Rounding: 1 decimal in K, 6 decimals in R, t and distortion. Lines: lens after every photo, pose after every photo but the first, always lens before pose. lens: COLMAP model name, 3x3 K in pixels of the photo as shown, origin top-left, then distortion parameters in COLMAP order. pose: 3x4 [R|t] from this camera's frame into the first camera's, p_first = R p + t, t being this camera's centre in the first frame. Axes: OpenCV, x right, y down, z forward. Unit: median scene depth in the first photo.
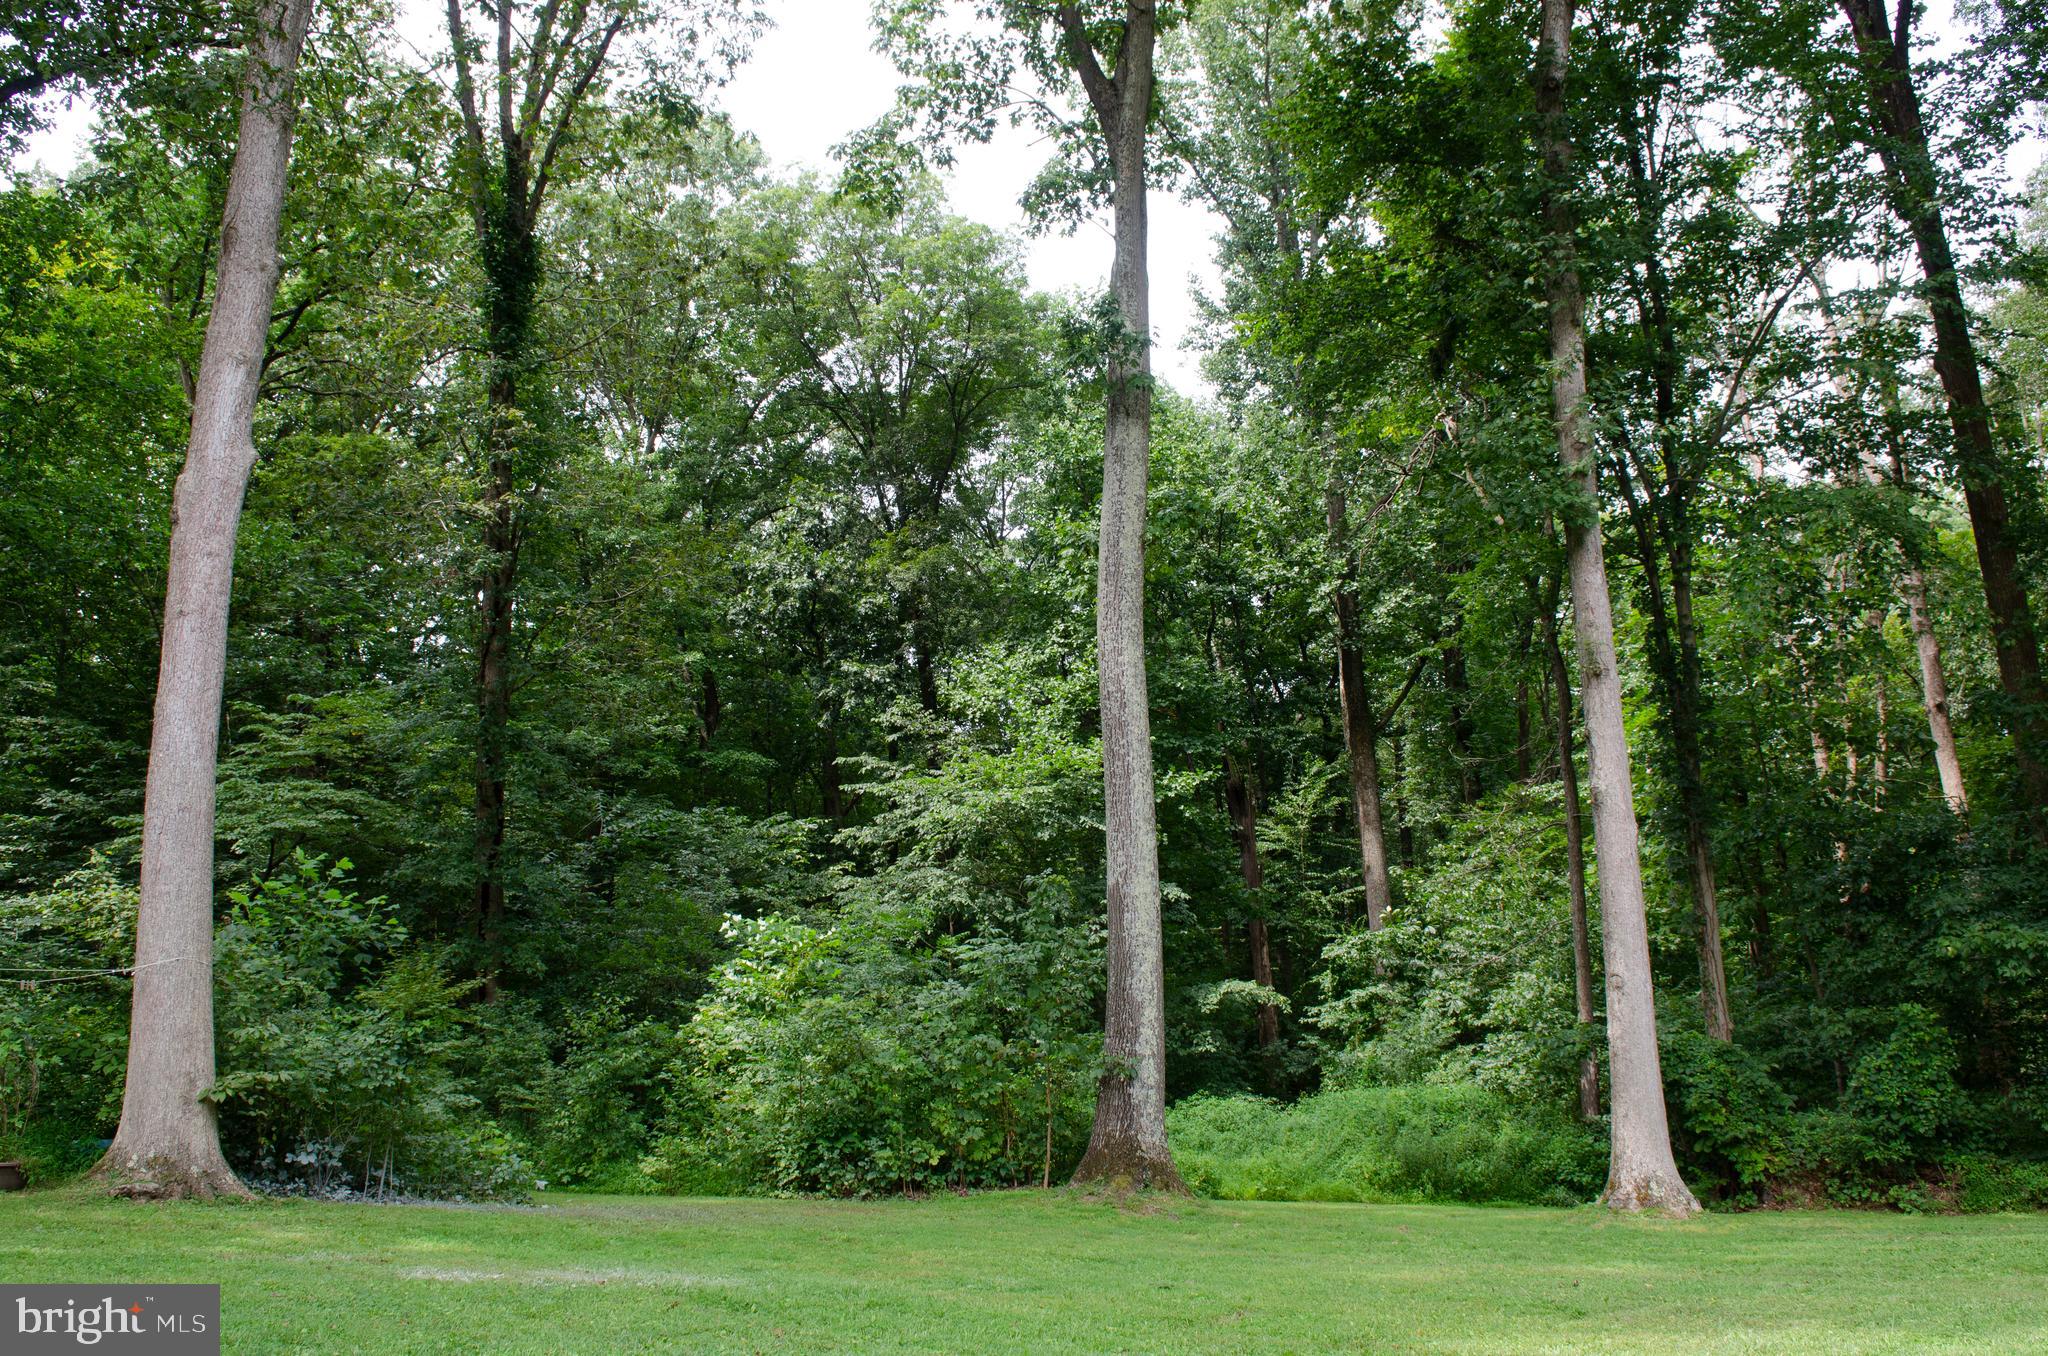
lens RADIAL K [[1537.8, 0, 1015.9], [0, 1537.8, 684.7], [0, 0, 1]] dist [-0.026017, -0.031519]
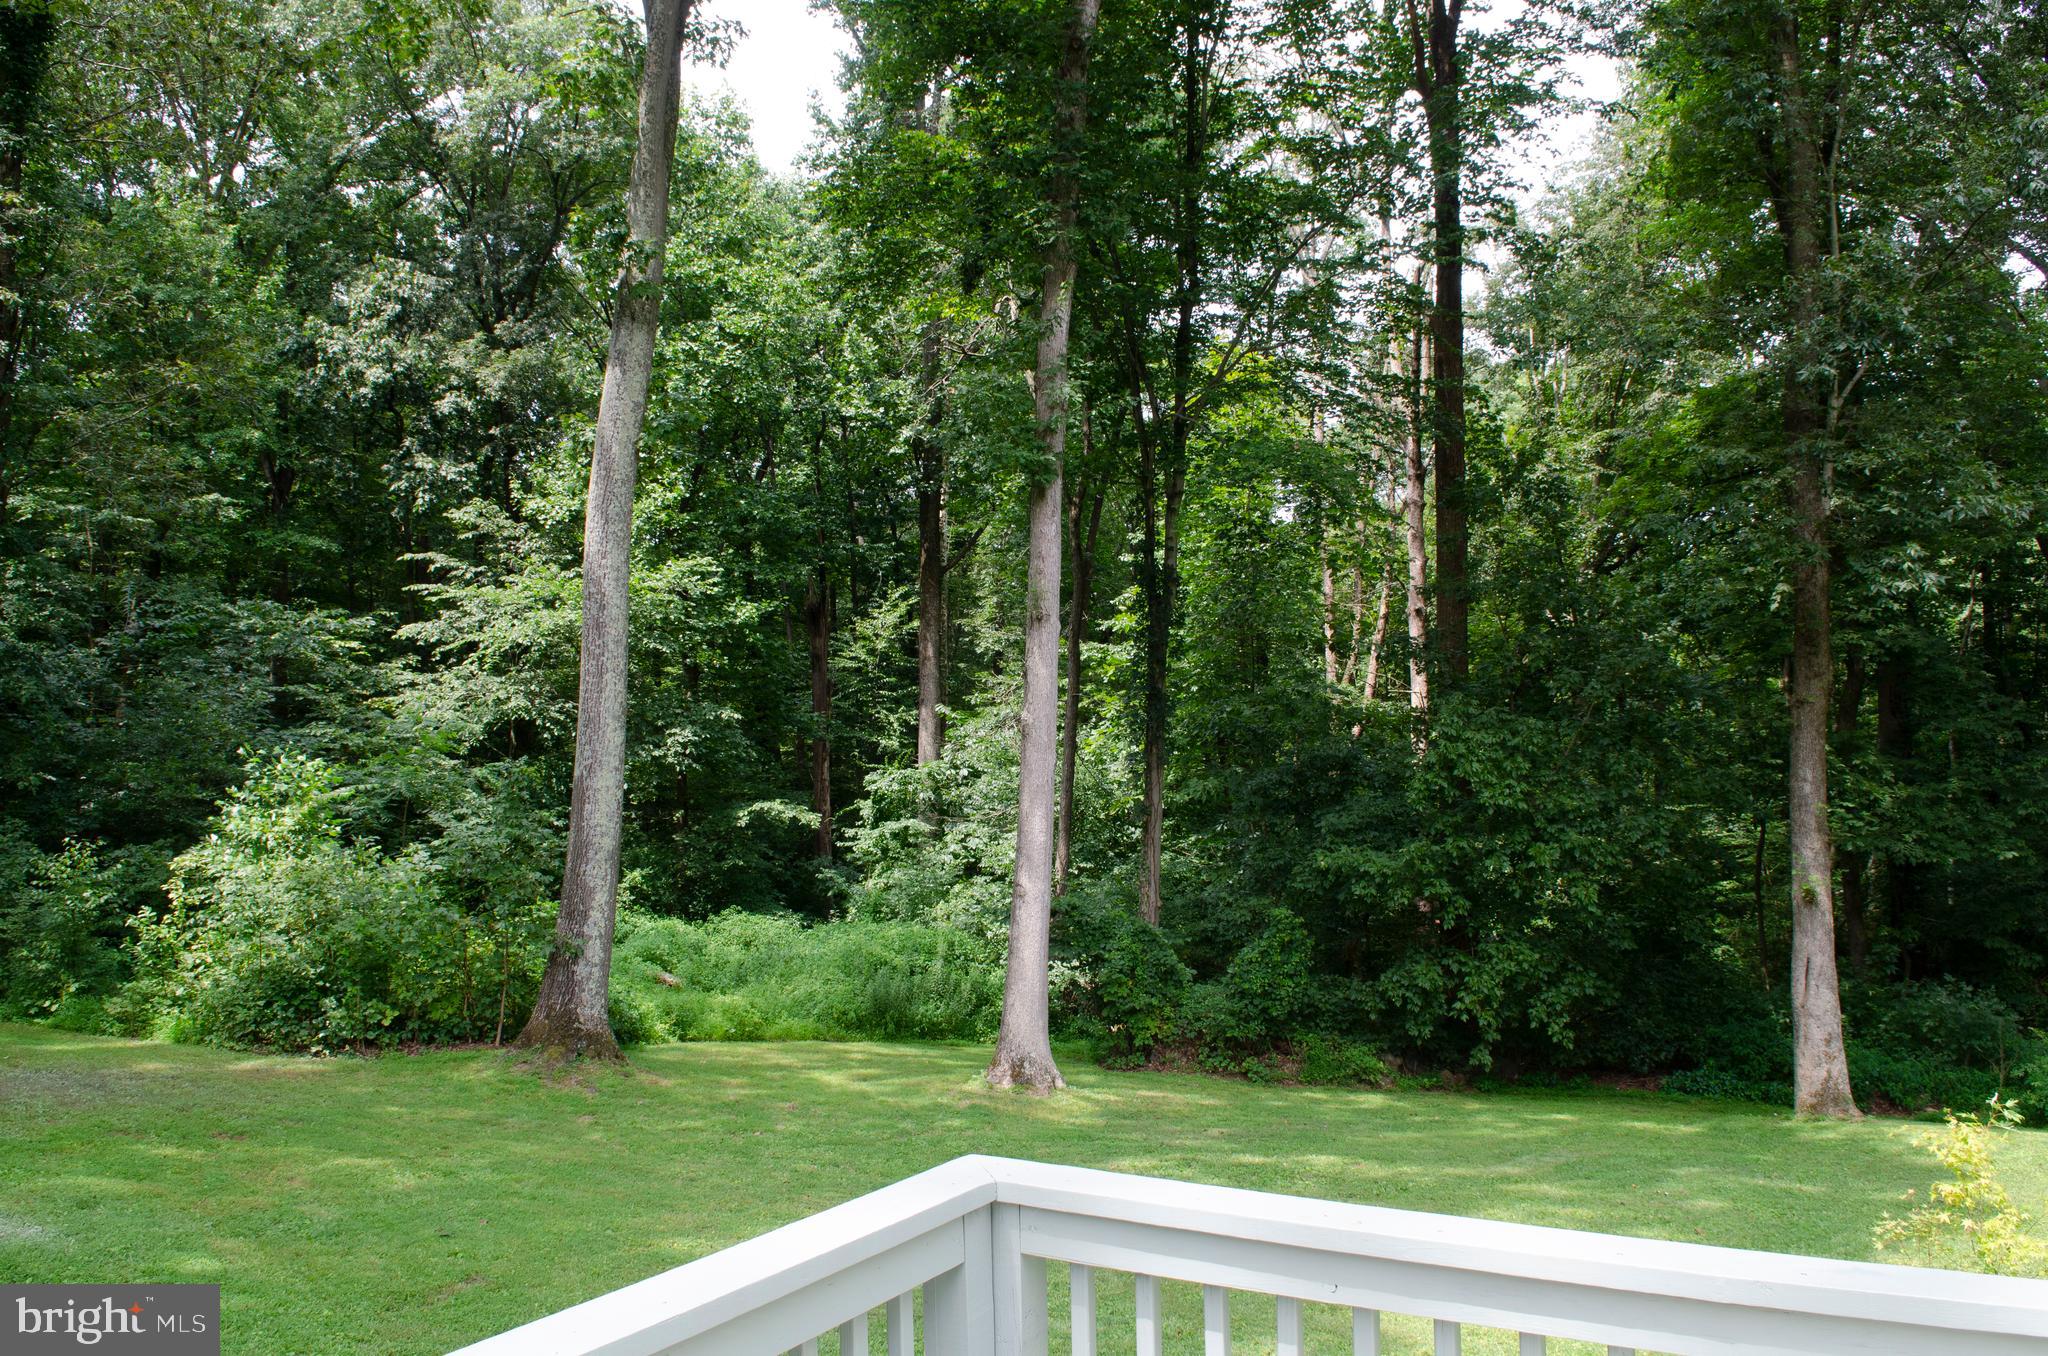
lens RADIAL K [[1537.8, 0, 1015.9], [0, 1537.8, 684.7], [0, 0, 1]] dist [-0.026017, -0.031519]
pose [[0.972145, 0.069568, 0.223818, 0.099144], [-0.104548, 0.983379, 0.148442, -0.105410], [-0.209772, -0.167707, 0.963260, -0.069941]]
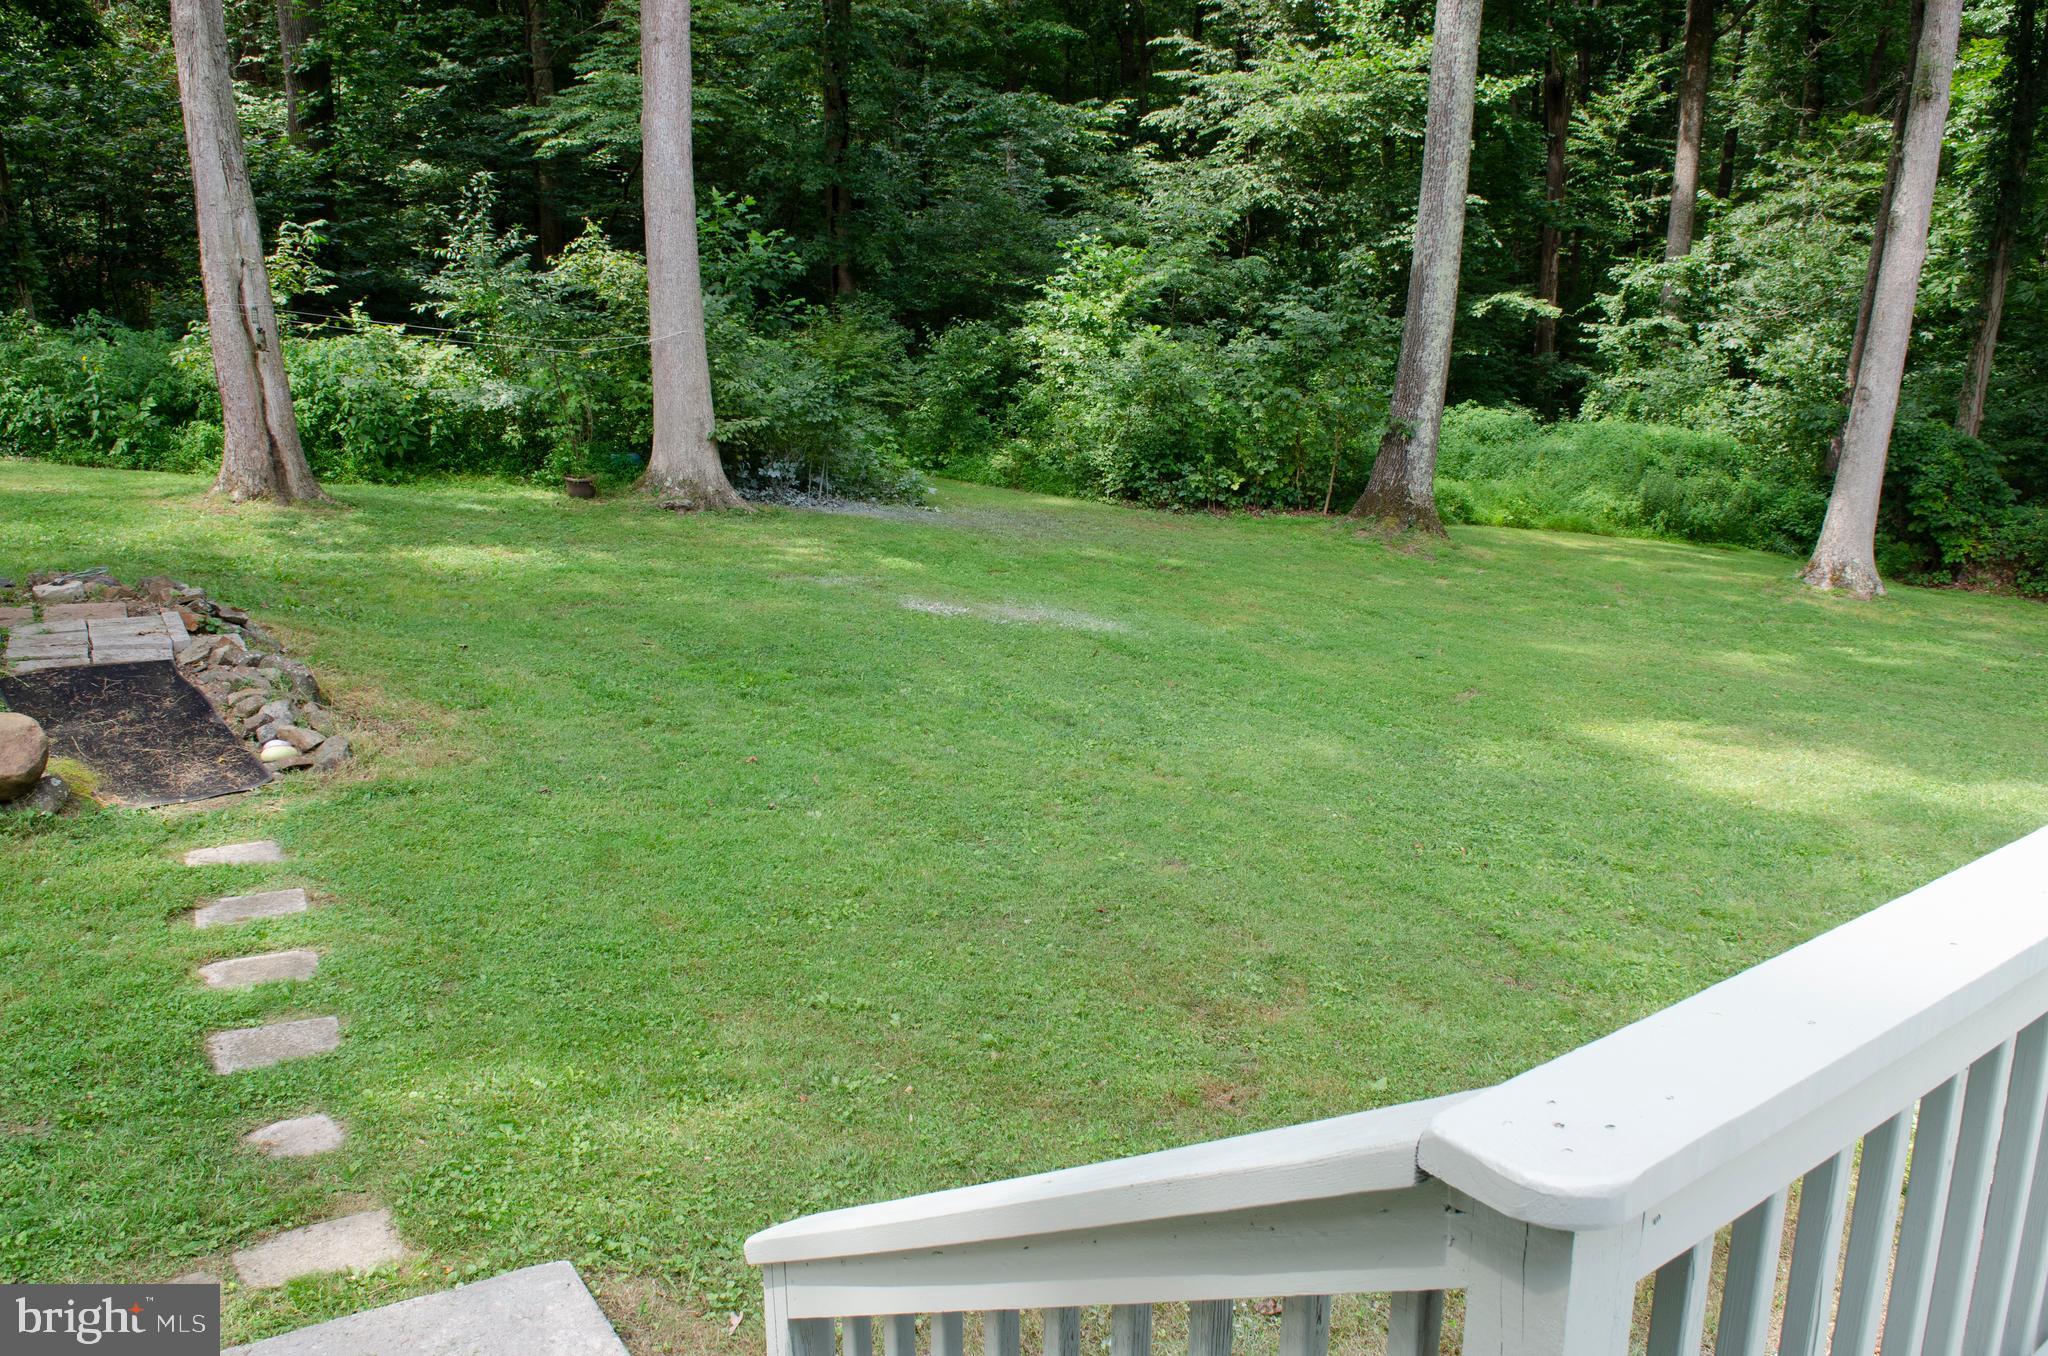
lens RADIAL K [[1537.8, 0, 1015.9], [0, 1537.8, 684.7], [0, 0, 1]] dist [-0.026017, -0.031519]
pose [[0.983892, 0.106062, -0.143898, -0.027203], [-0.024301, 0.876855, 0.480140, -0.110905], [0.177102, -0.468909, 0.865308, -0.133987]]
